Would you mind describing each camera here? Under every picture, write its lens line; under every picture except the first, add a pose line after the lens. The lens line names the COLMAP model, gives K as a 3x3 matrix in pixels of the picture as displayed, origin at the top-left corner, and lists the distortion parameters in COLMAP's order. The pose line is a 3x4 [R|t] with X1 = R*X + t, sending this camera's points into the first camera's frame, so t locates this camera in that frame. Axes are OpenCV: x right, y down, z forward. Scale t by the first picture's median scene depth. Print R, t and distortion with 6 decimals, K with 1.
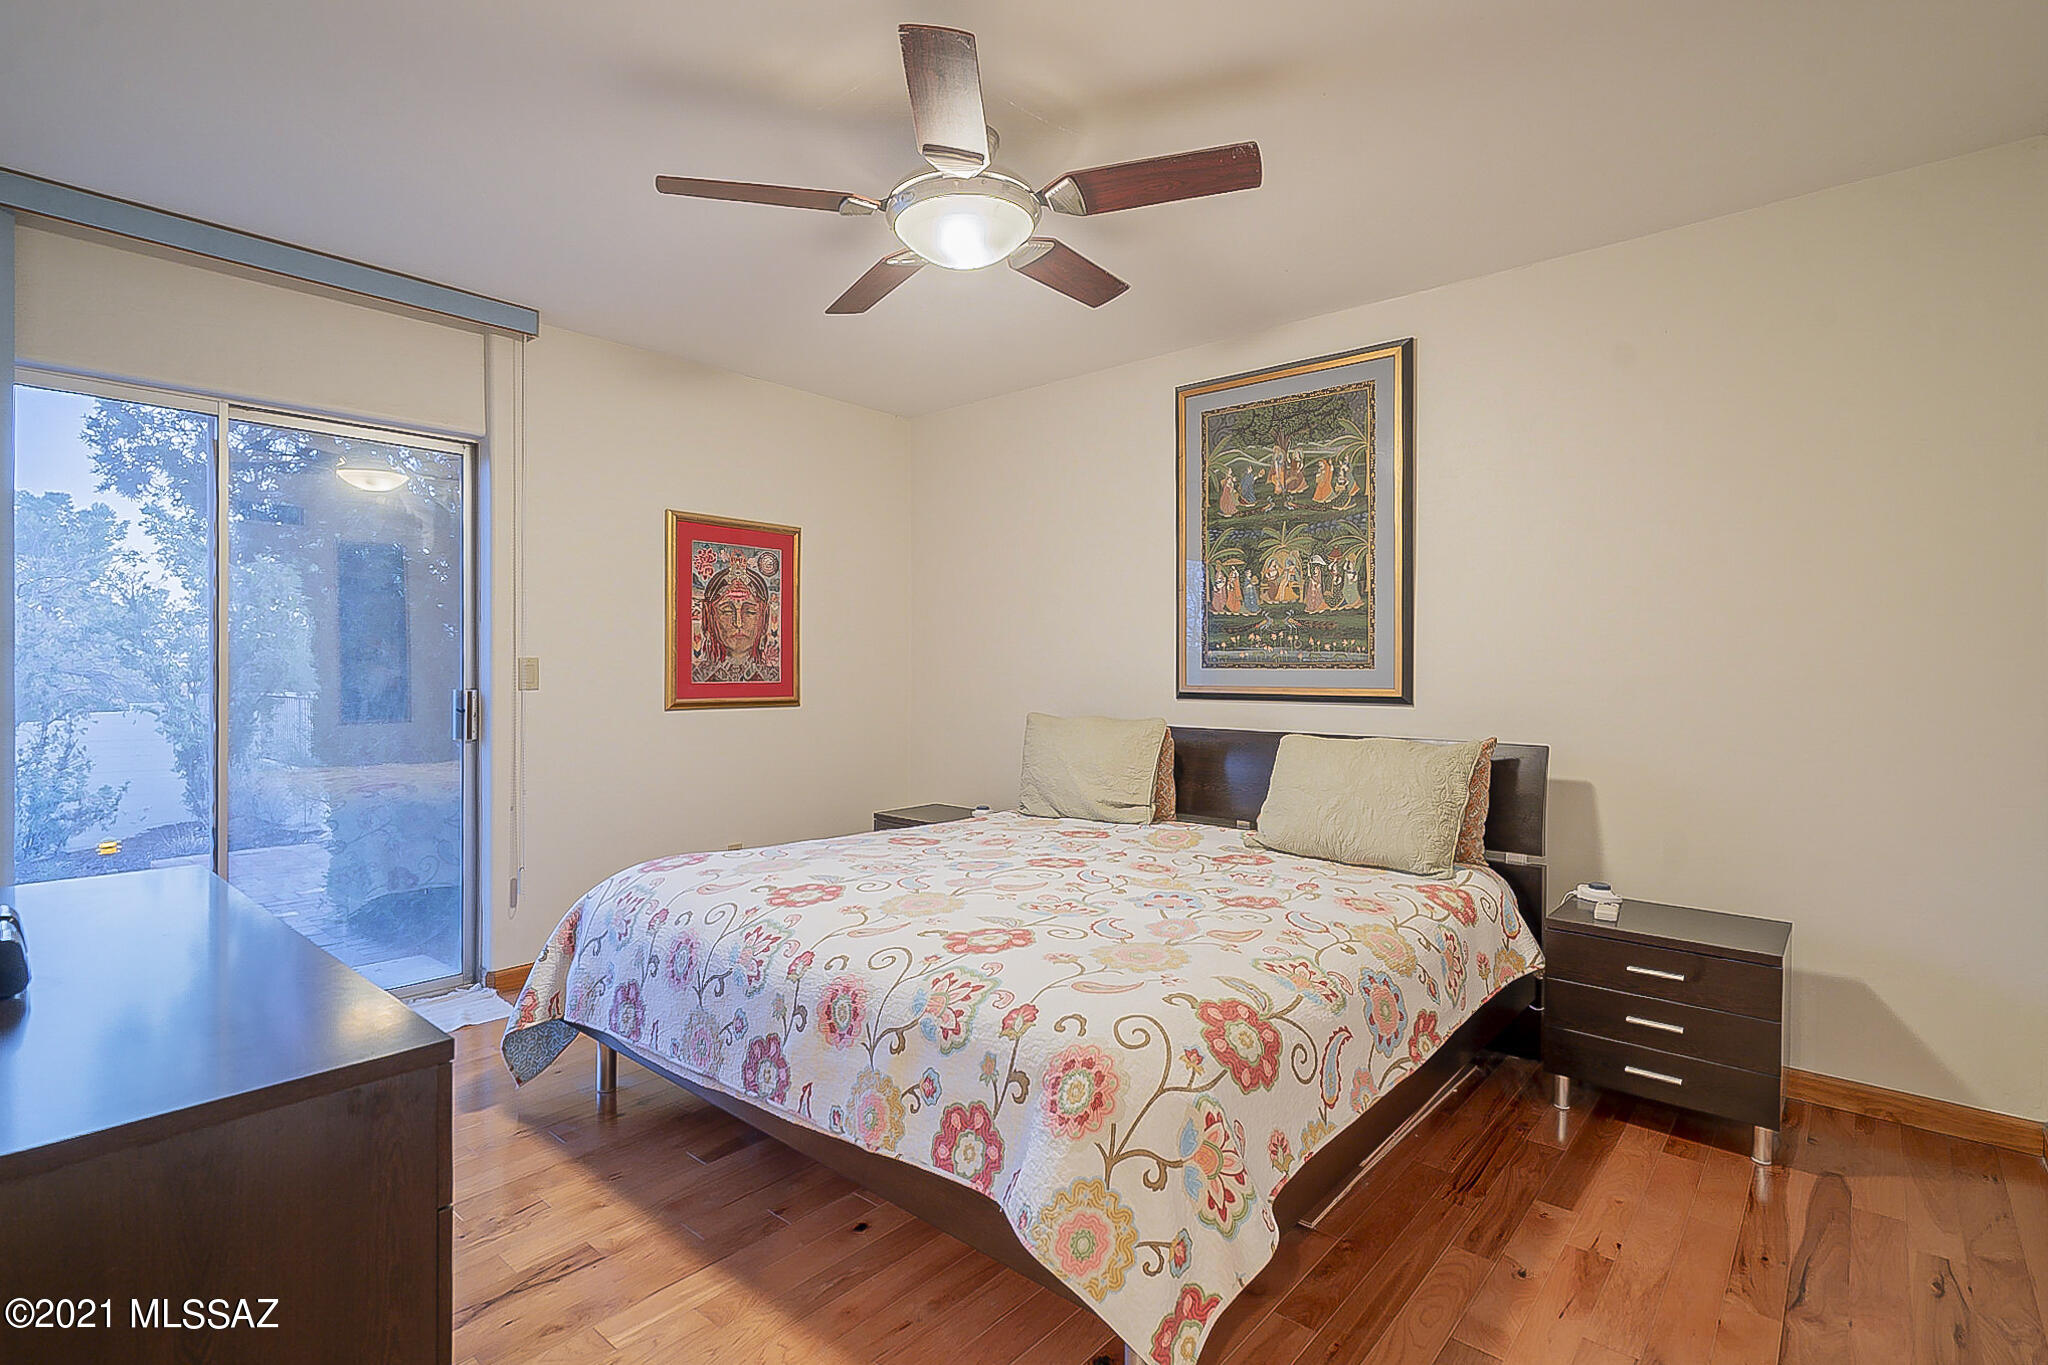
lens RADIAL K [[937.4, 0, 1036.9], [0, 937.4, 670.7], [0, 0, 1]] dist [0.001638, 0.000797]
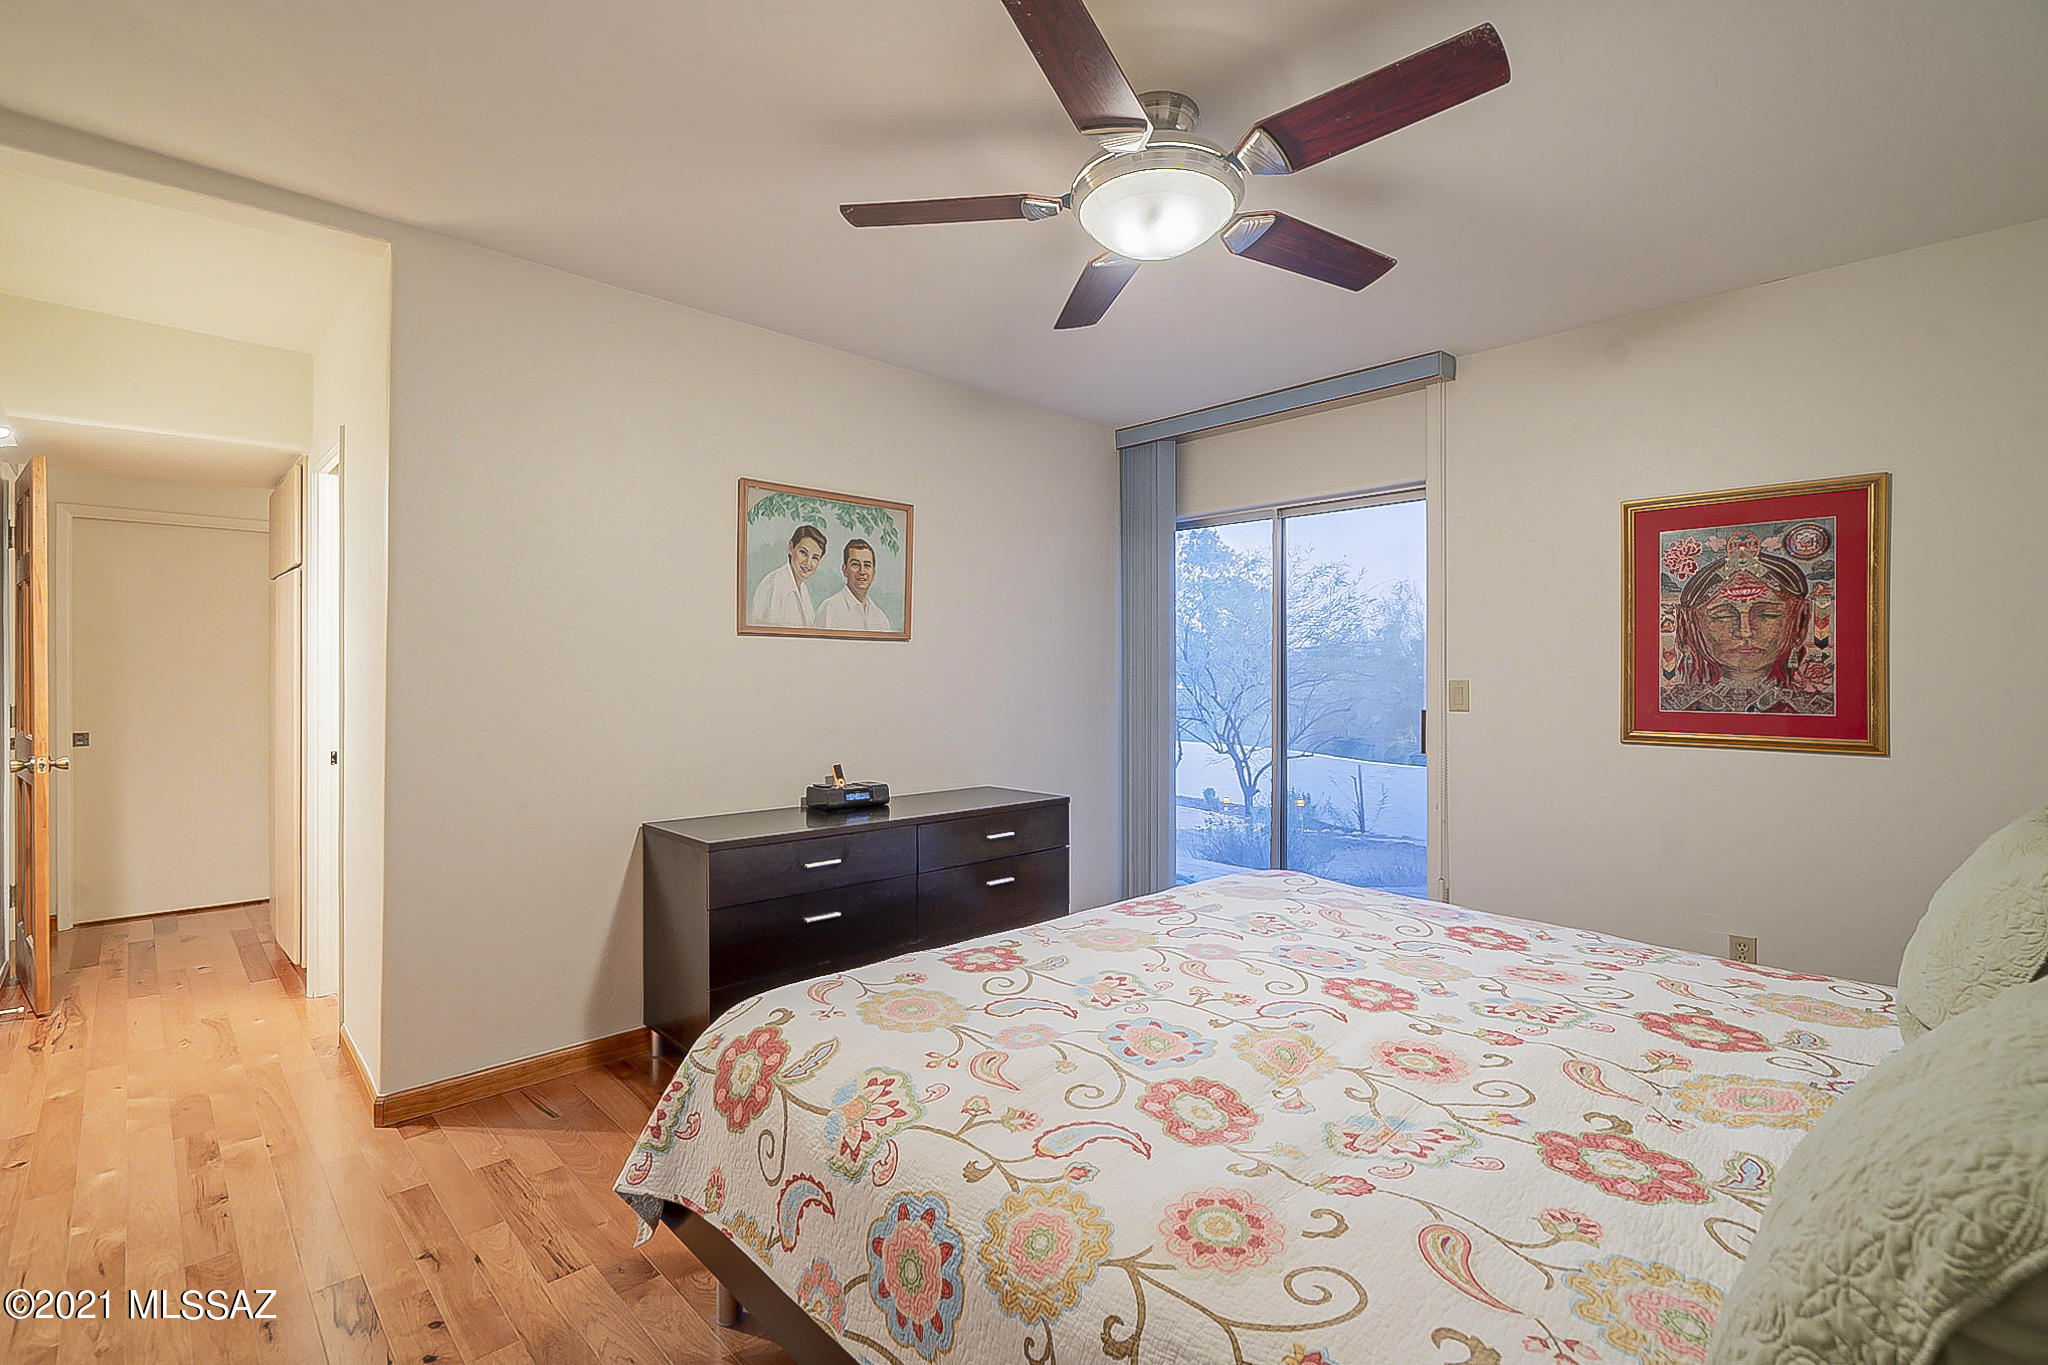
lens RADIAL K [[937.4, 0, 1036.9], [0, 937.4, 670.7], [0, 0, 1]] dist [0.001638, 0.000797]
pose [[-0.071427, -0.005058, -0.997433, 0.450799], [-0.006636, 0.999967, -0.004596, -0.013942], [0.997424, 0.006290, -0.071458, 0.515582]]
